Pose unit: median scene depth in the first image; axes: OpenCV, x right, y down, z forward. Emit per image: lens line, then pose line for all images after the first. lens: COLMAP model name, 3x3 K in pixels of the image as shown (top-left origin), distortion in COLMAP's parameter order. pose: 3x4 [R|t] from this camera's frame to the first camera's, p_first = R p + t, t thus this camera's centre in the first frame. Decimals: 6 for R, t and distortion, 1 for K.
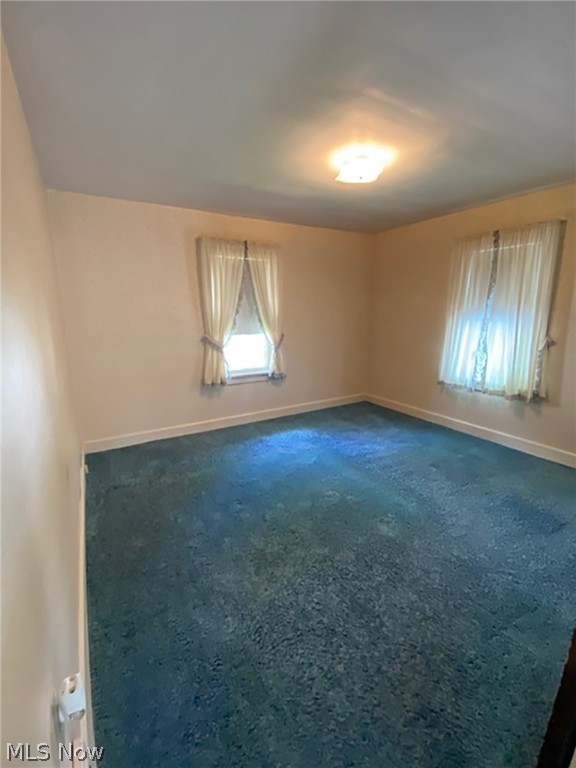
lens RADIAL K [[334.1, 0, 288.0], [0, 334.1, 384.0], [0, 0, 1]] dist [-0.001258, -0.000251]
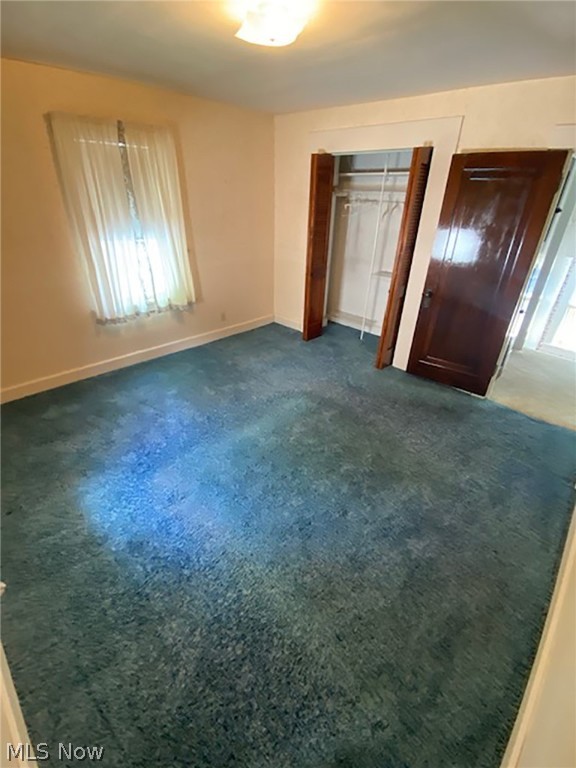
lens RADIAL K [[334.1, 0, 288.0], [0, 334.1, 384.0], [0, 0, 1]] dist [-0.001258, -0.000251]
pose [[-0.286779, -0.454704, 0.843209, -0.444715], [0.177922, 0.839586, 0.513262, -0.228165], [-0.941330, 0.297219, -0.159874, 0.827299]]
